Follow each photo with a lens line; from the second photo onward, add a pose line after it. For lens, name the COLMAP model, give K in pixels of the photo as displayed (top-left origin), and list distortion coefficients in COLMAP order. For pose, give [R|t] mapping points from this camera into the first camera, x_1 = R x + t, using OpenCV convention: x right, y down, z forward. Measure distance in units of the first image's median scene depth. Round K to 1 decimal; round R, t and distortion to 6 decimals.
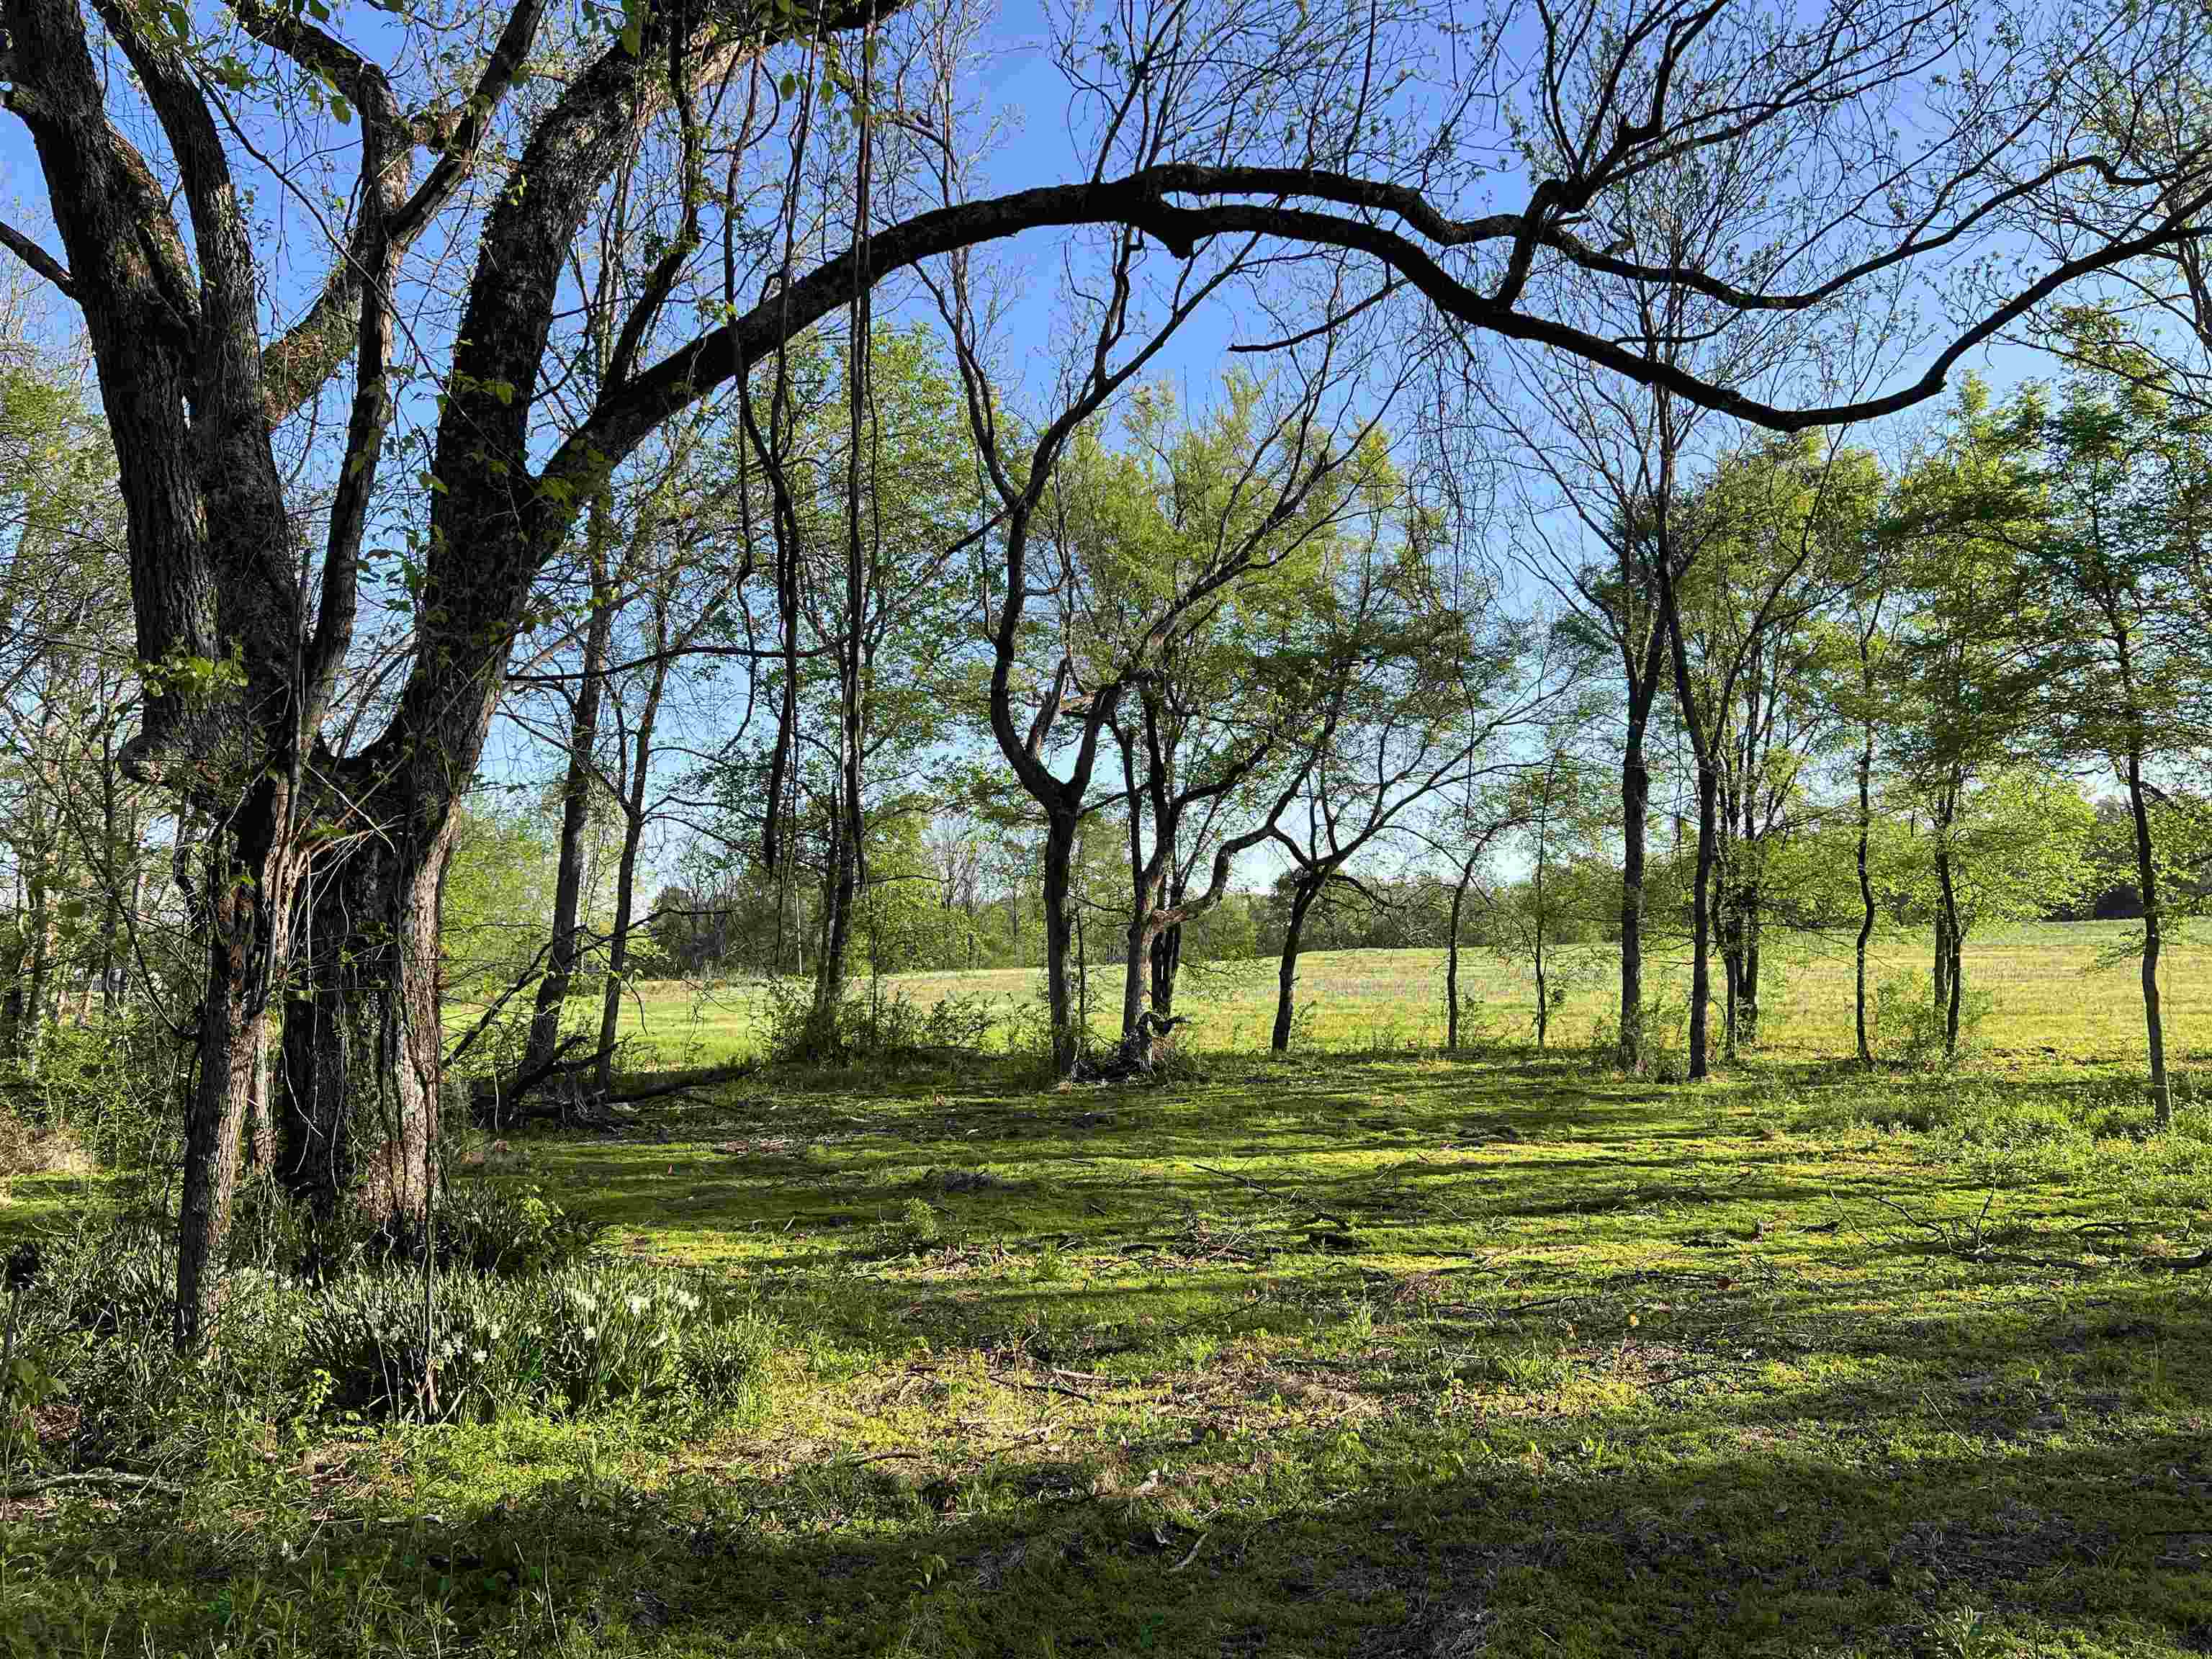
lens RADIAL K [[1752.3, 0, 1106.0], [0, 1752.3, 829.5], [0, 0, 1]] dist [0.085502, 0.000019]
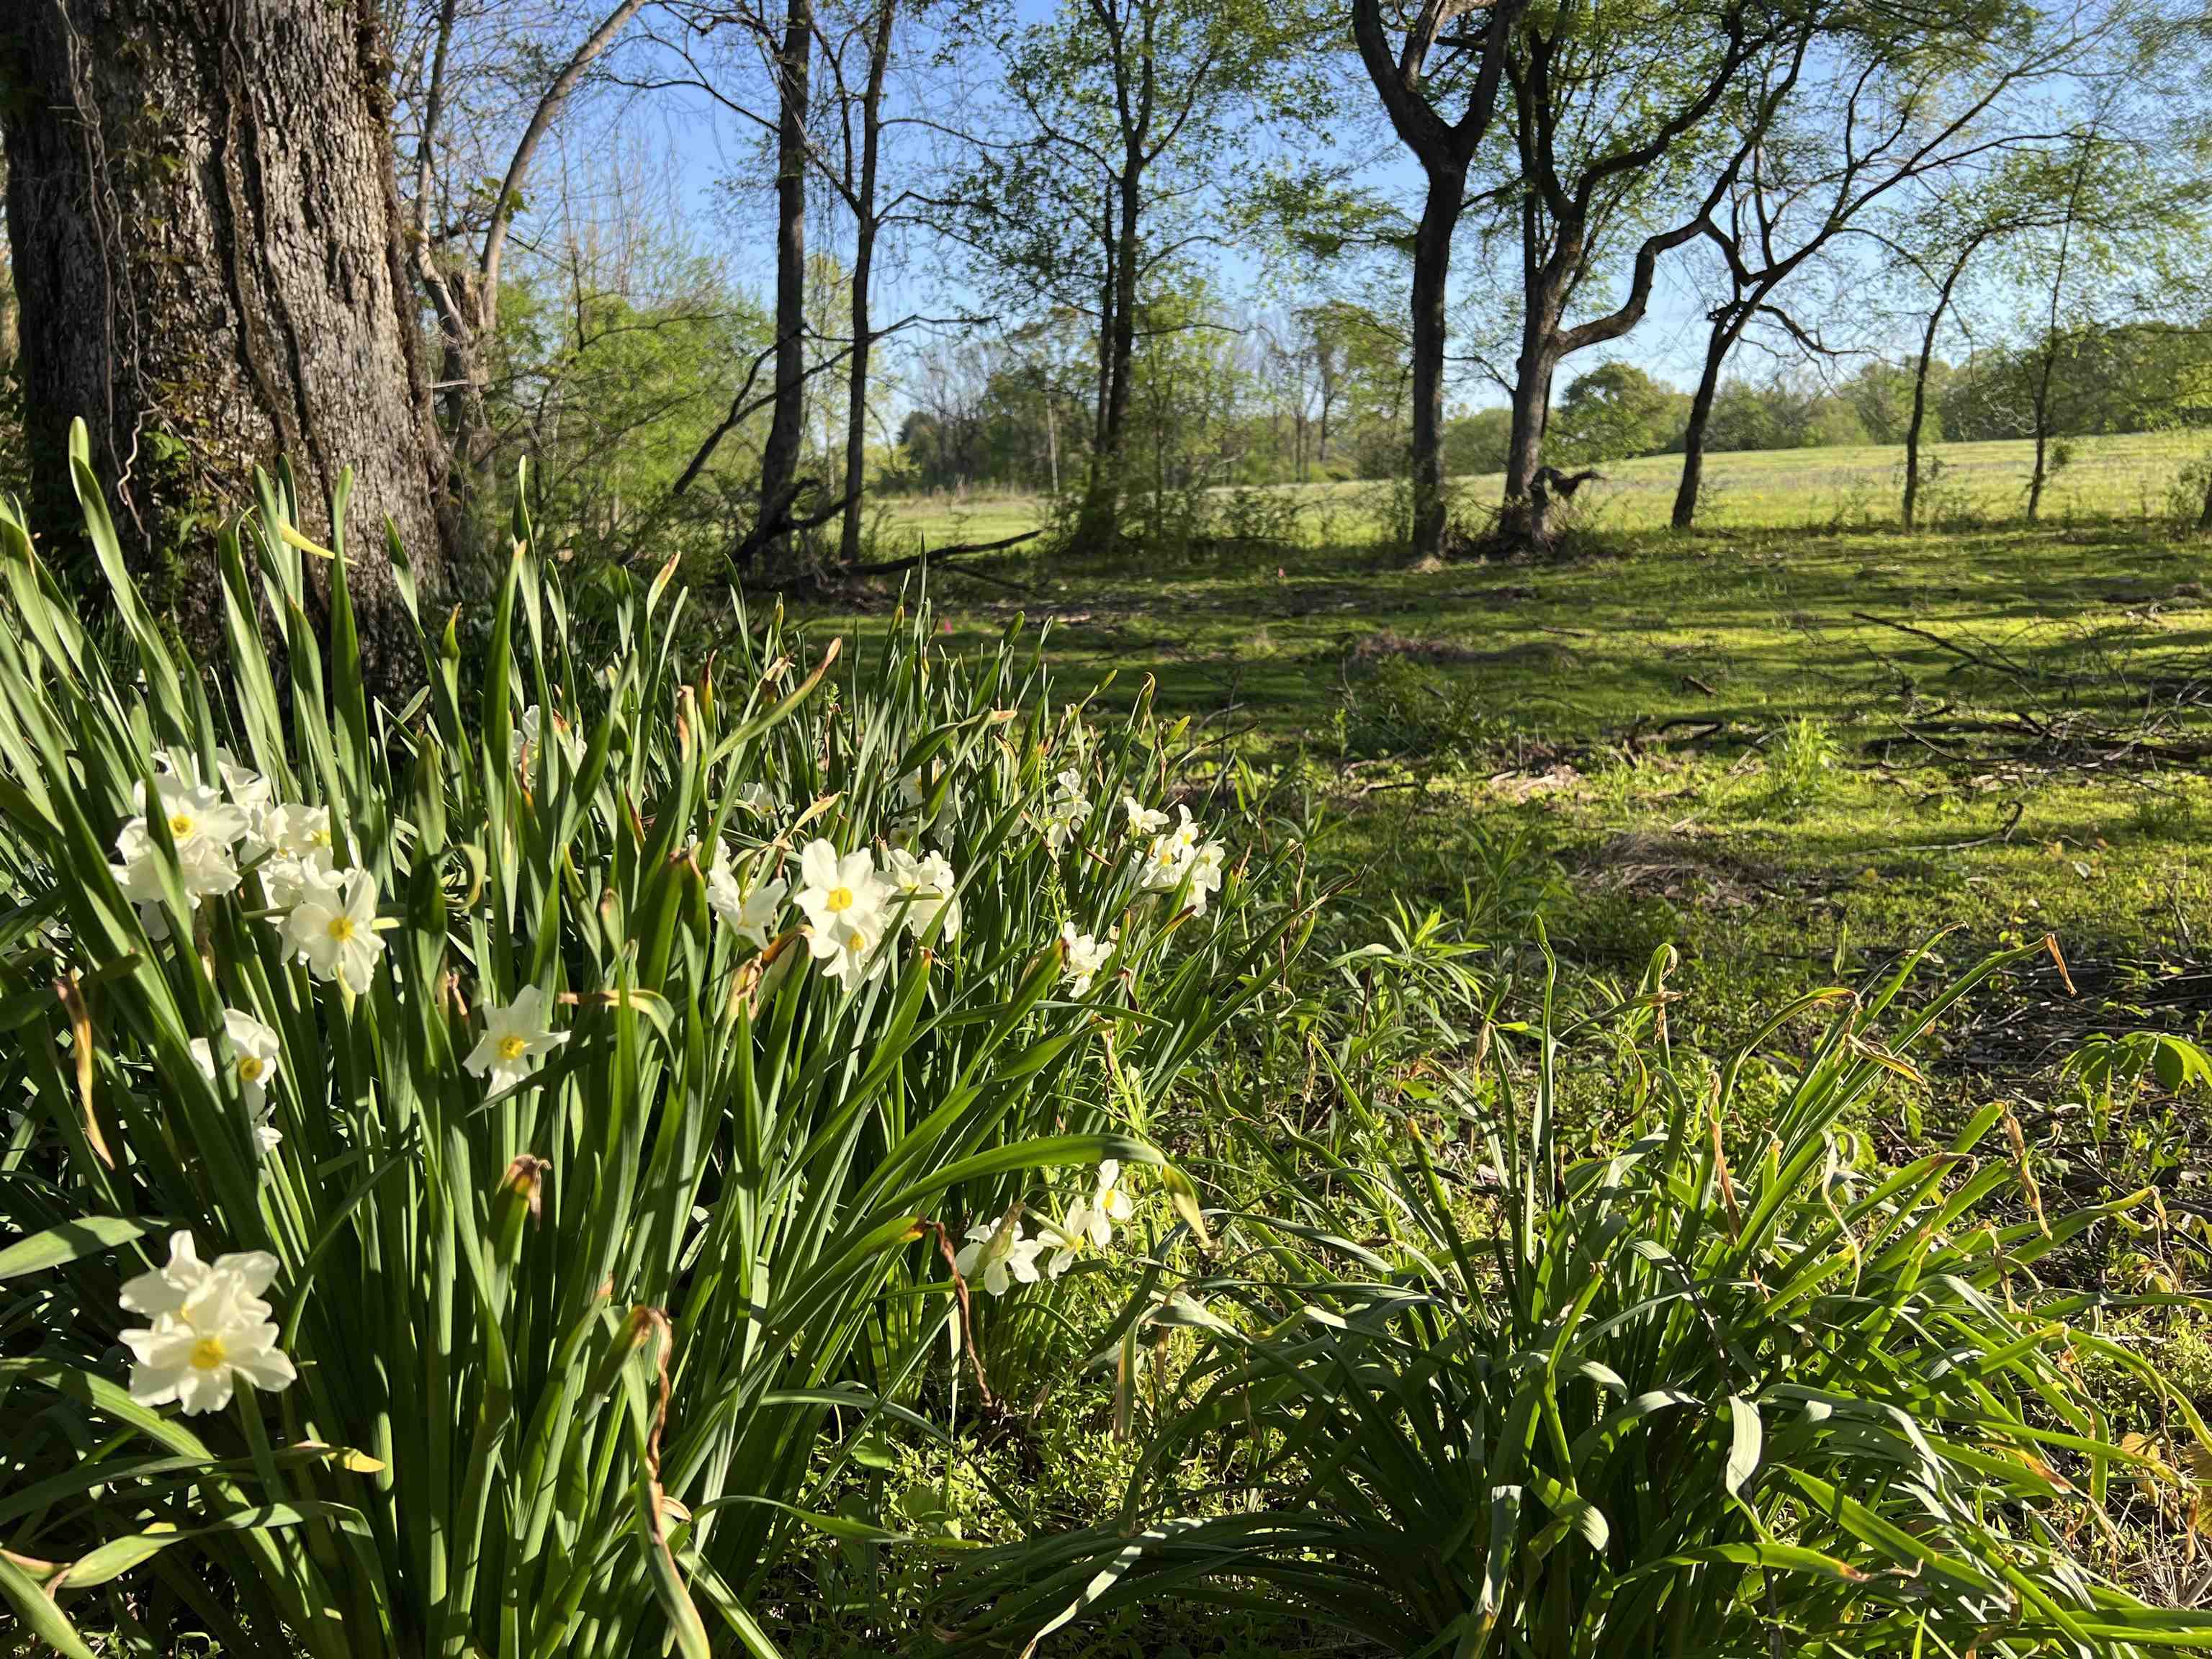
lens RADIAL K [[1674.7, 0, 1106.0], [0, 1674.7, 829.5], [0, 0, 1]] dist [-0.001569, -0.000534]
pose [[0.991176, 0.012728, -0.131943, -0.062954], [0.021852, 0.966073, 0.257344, 0.063387], [0.130742, -0.257956, 0.957270, 0.242524]]
